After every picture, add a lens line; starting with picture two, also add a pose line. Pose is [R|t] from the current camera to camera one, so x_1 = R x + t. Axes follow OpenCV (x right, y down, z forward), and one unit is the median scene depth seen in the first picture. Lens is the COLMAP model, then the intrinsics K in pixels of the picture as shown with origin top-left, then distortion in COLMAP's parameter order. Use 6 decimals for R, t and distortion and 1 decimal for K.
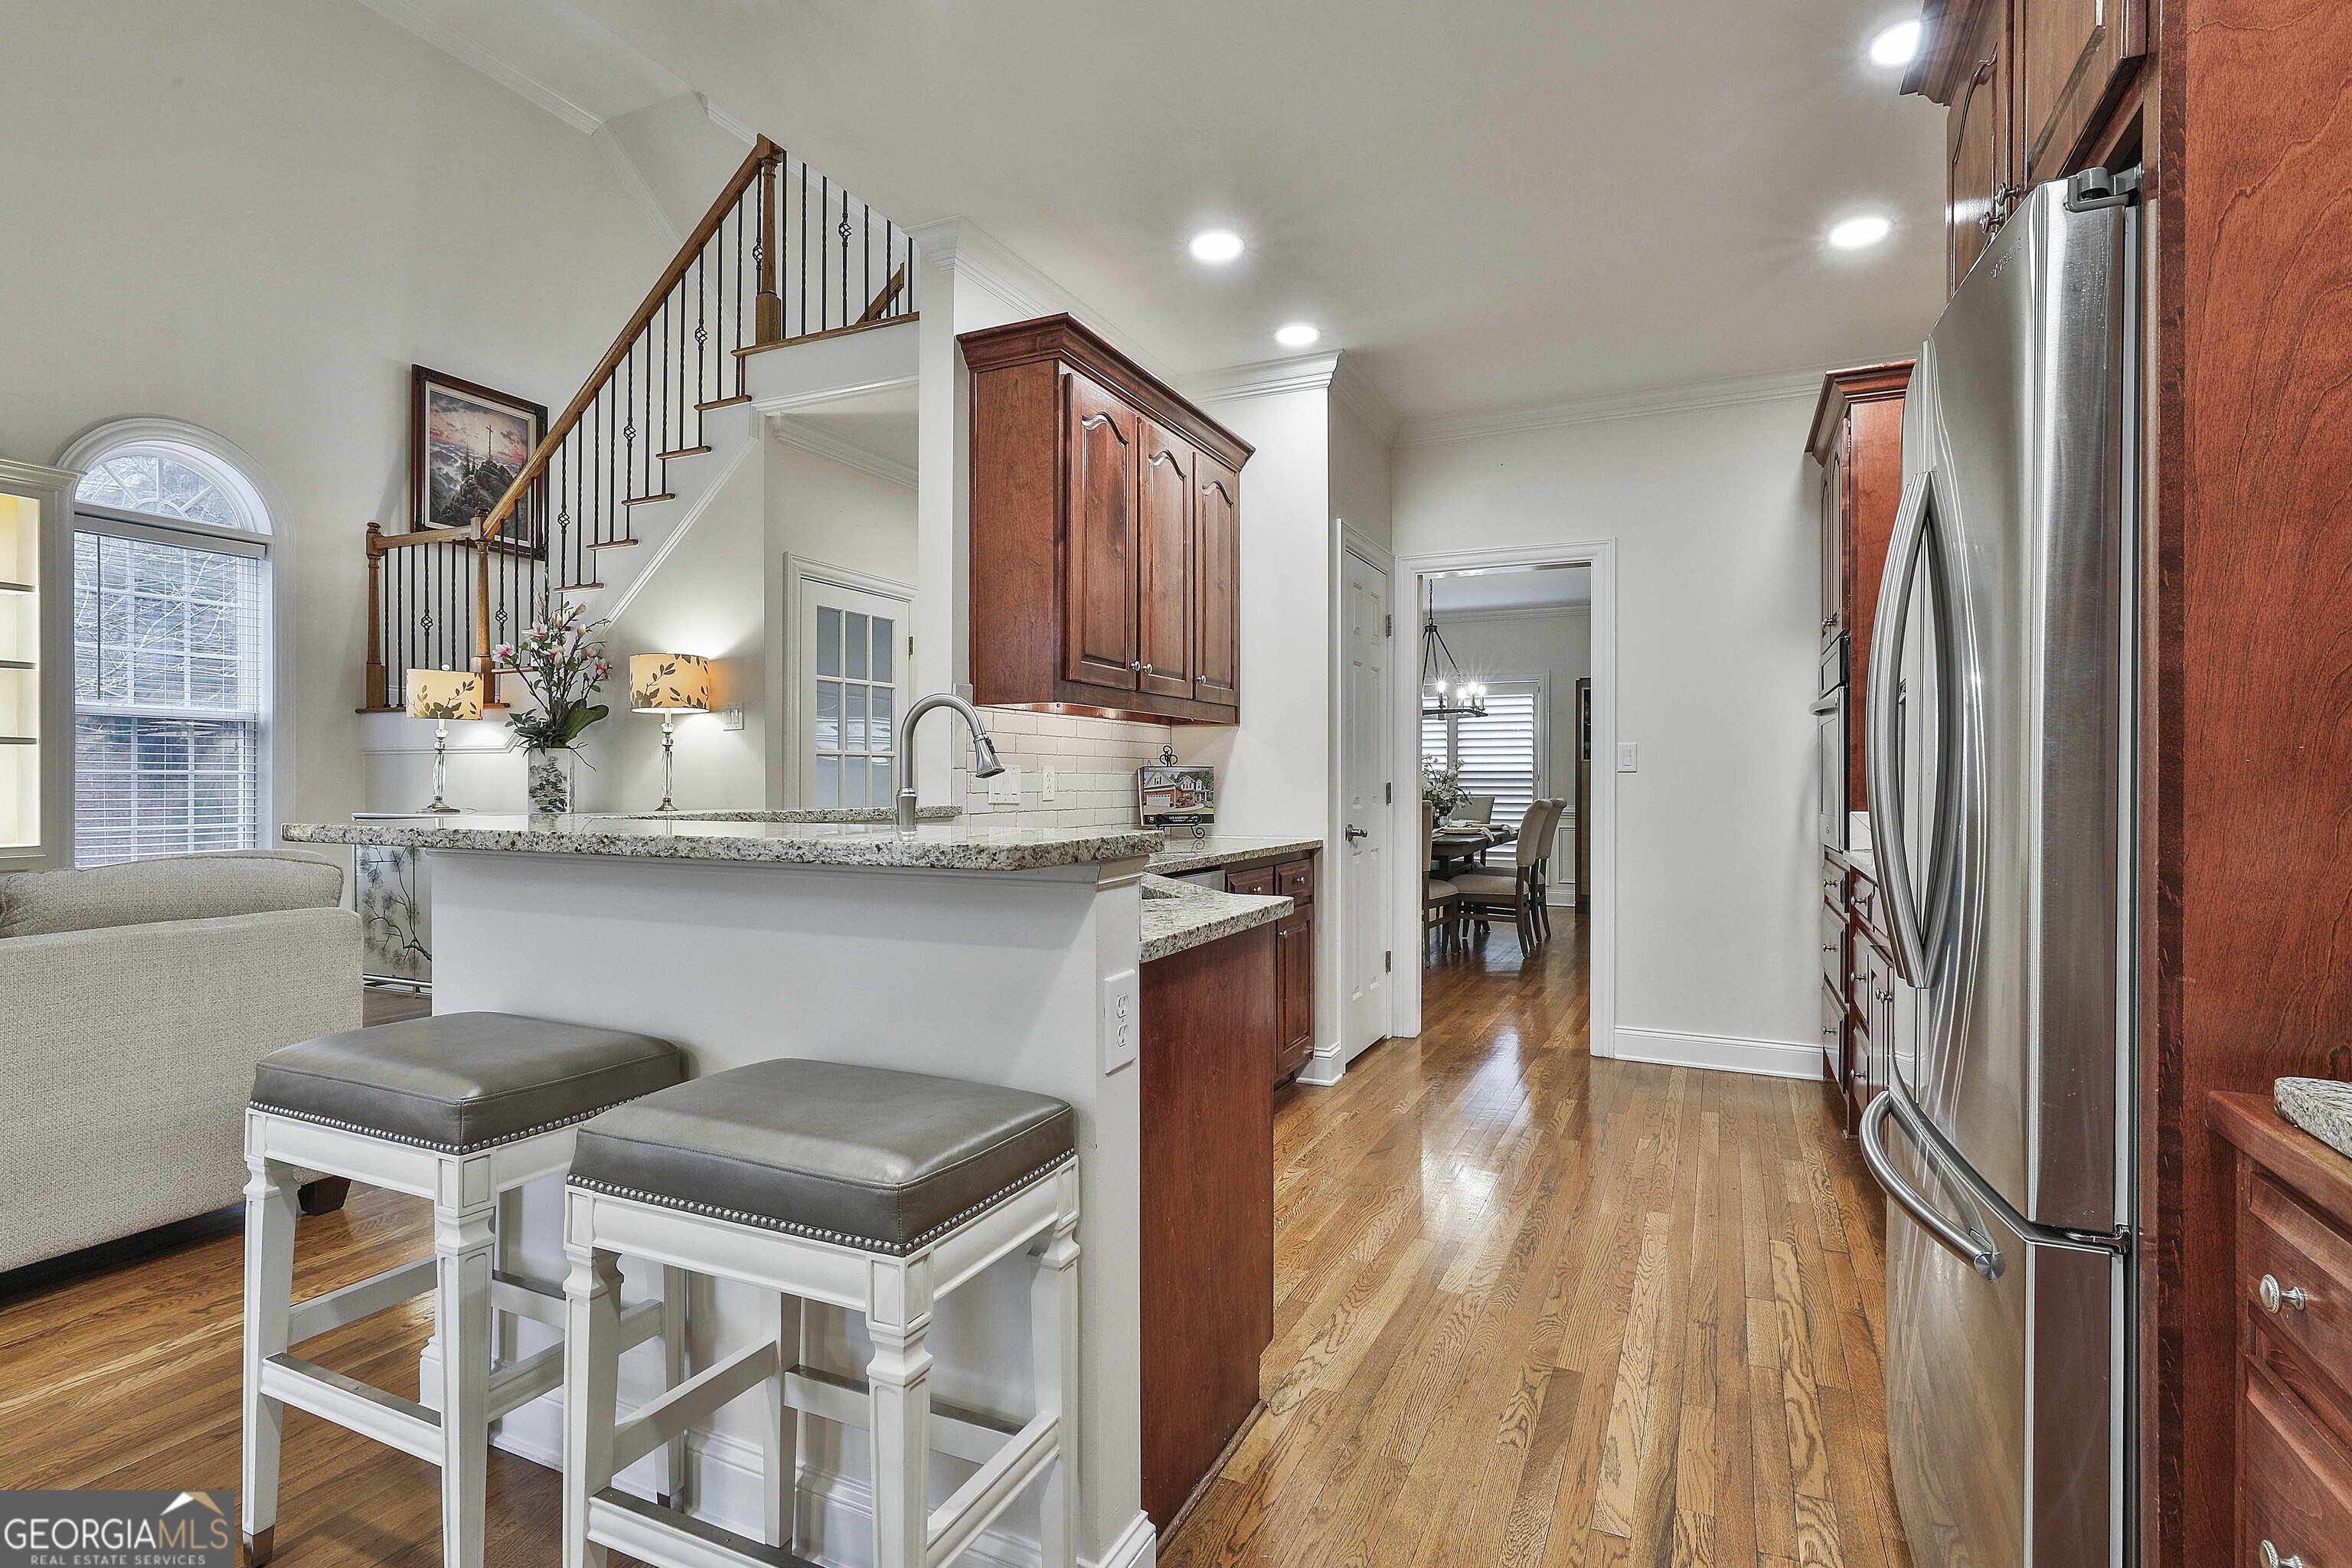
lens RADIAL K [[1135.4, 0, 1170.9], [0, 1135.4, 790.3], [0, 0, 1]] dist [-0.001656, 0.001790]
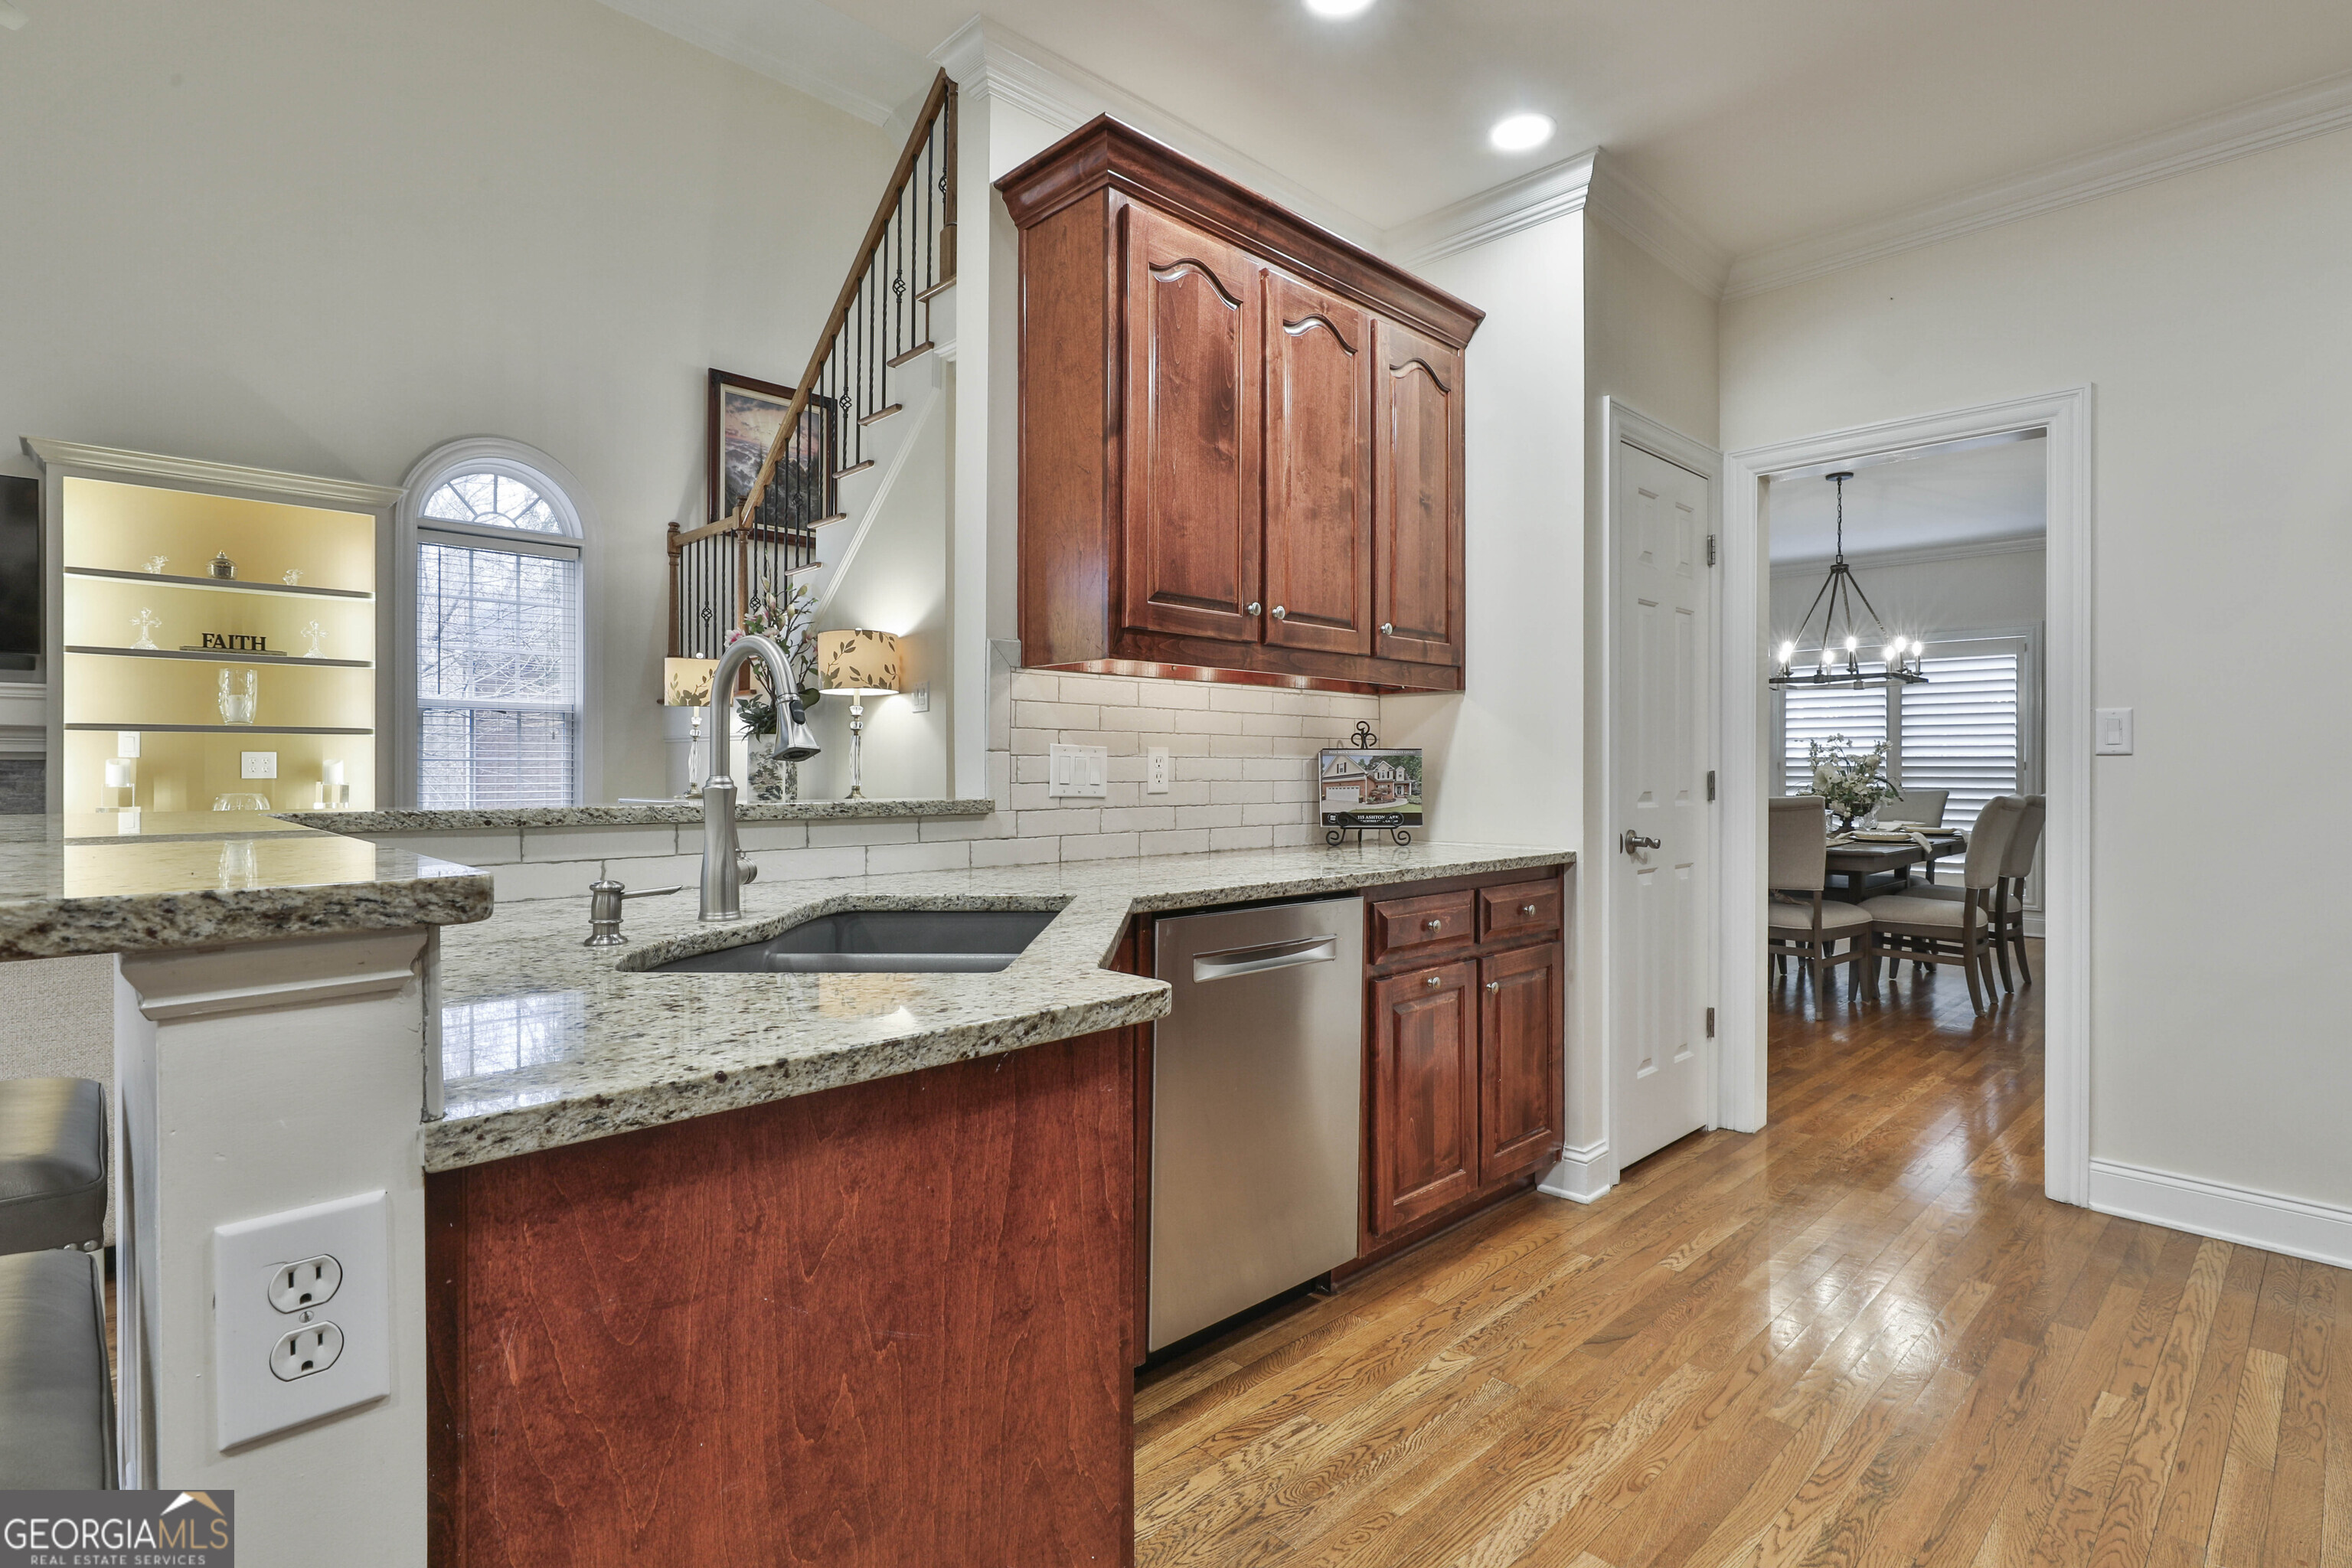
lens RADIAL K [[1135.4, 0, 1181.4], [0, 1135.4, 772.3], [0, 0, 1]] dist [-0.001656, 0.001790]
pose [[0.937786, 0.002460, -0.347204, 0.142996], [-0.004517, 0.999977, -0.005115, -0.000881], [0.347183, 0.006365, 0.937776, 0.244195]]
